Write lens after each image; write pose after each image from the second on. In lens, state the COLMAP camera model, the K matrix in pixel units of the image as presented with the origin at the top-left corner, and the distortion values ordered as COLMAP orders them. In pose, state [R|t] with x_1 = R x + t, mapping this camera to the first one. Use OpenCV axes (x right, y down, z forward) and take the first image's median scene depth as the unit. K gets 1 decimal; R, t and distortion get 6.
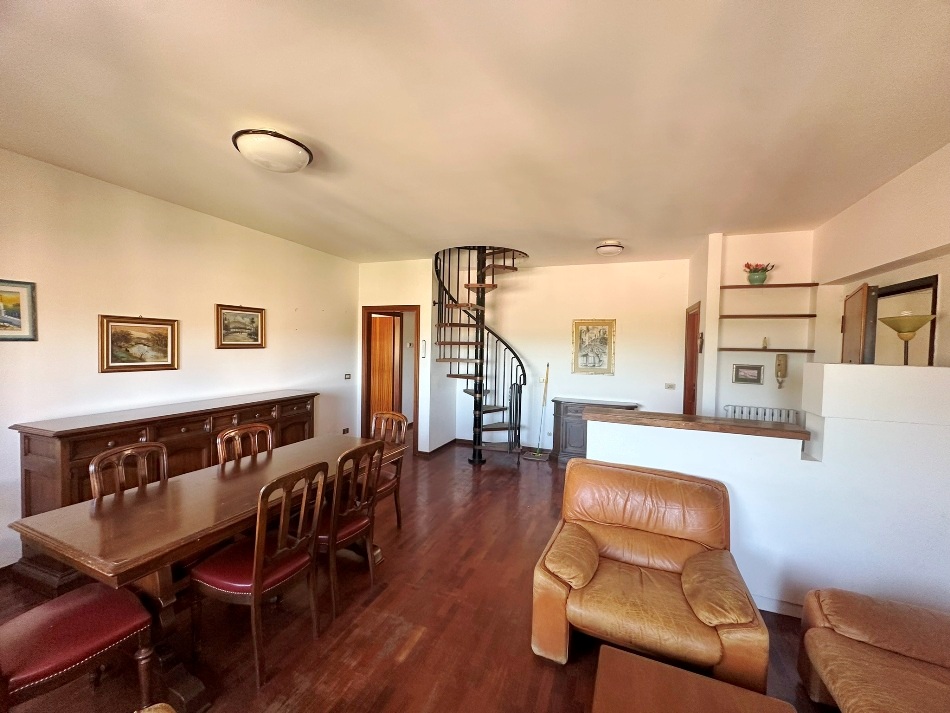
lens RADIAL K [[377.9, 0, 471.8], [0, 377.9, 356.6], [0, 0, 1]] dist [-0.003999, -0.000436]
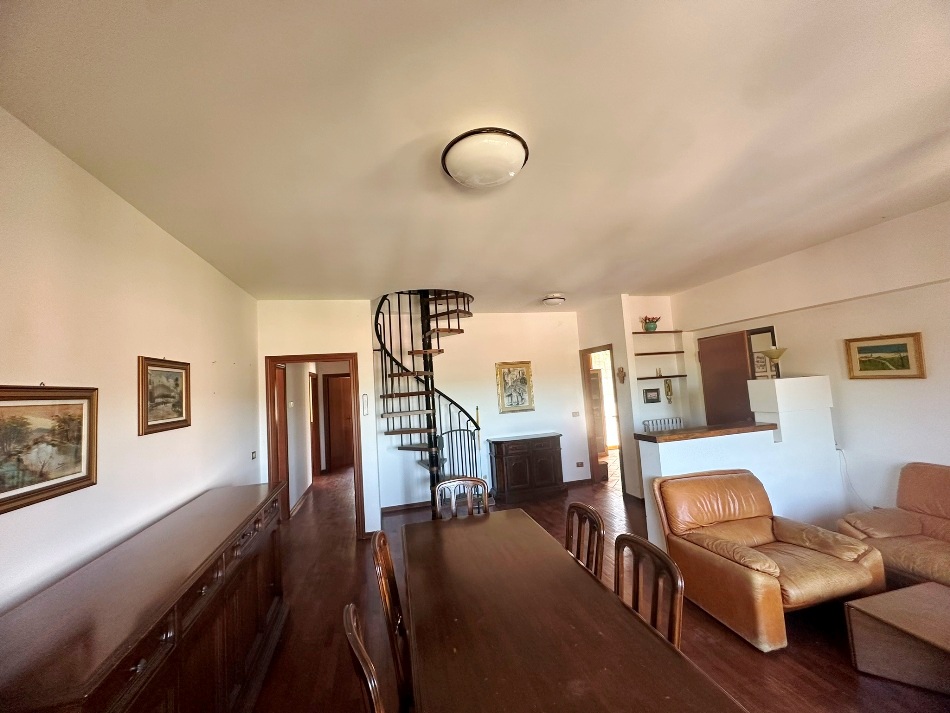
lens RADIAL K [[377.9, 0, 472.8], [0, 377.9, 357.7], [0, 0, 1]] dist [-0.003999, -0.000436]
pose [[0.813197, -0.031506, 0.581135, -0.588630], [0.102395, 0.990703, -0.089573, -0.034070], [-0.572910, 0.132346, 0.808862, 0.243102]]
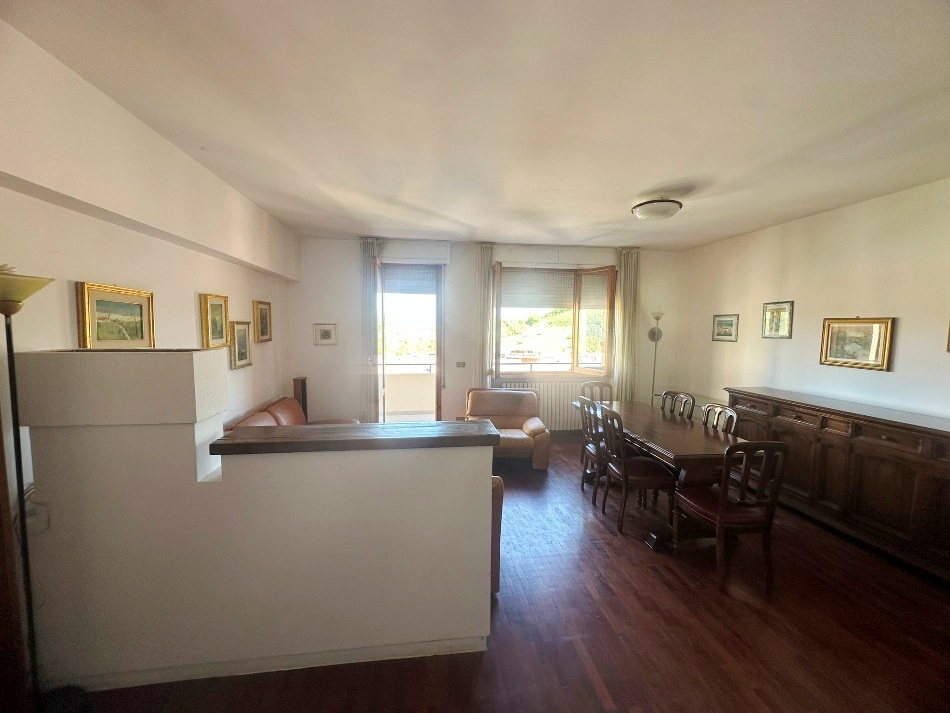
lens RADIAL K [[377.9, 0, 474.6], [0, 377.9, 357.6], [0, 0, 1]] dist [-0.003999, -0.000436]
pose [[-0.870938, 0.011566, -0.491257, 0.503456], [-0.045424, 0.993547, 0.103924, -0.043844], [0.489289, 0.112826, -0.864793, 1.166274]]
